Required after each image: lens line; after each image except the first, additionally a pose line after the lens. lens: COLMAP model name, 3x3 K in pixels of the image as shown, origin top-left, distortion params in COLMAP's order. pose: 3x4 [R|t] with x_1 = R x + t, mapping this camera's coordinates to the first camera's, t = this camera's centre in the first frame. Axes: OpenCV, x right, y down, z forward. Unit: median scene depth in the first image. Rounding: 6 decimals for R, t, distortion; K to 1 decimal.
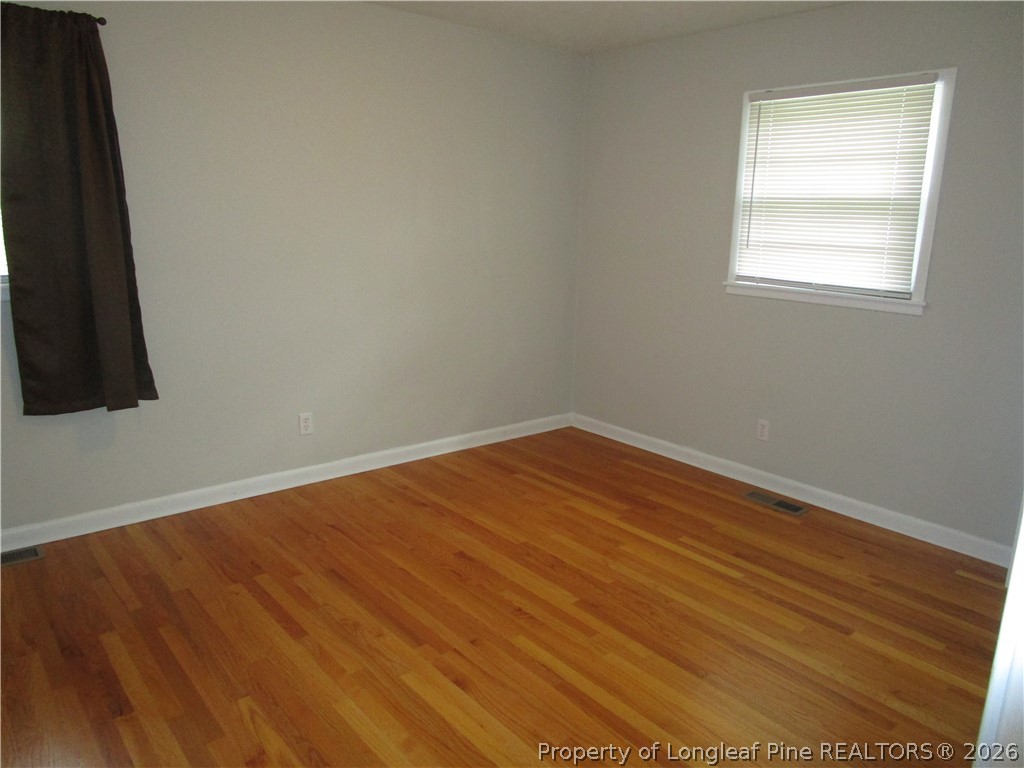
lens RADIAL K [[723.8, 0, 509.5], [0, 723.8, 384.1], [0, 0, 1]] dist [-0.024785, 0.006950]
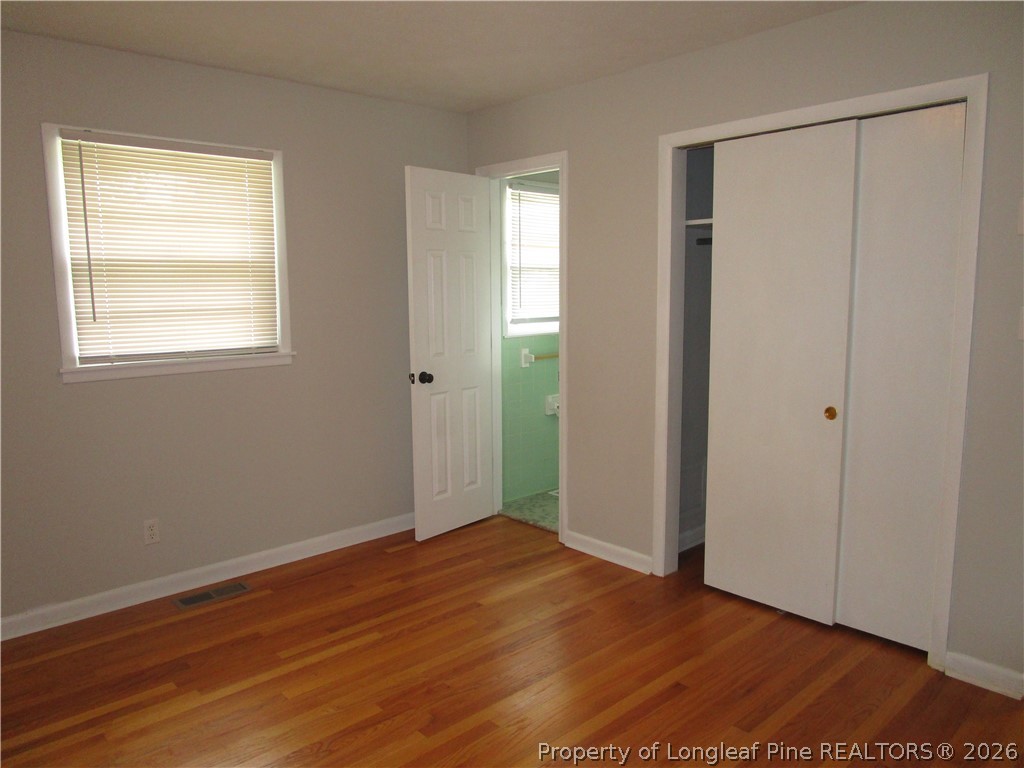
lens RADIAL K [[723.8, 0, 509.6], [0, 723.8, 384.8], [0, 0, 1]] dist [-0.024785, 0.006950]
pose [[-0.029336, -0.160963, 0.986524, -0.545337], [0.235737, 0.957995, 0.163318, -0.163981], [-0.971374, 0.237351, 0.009841, 0.646080]]
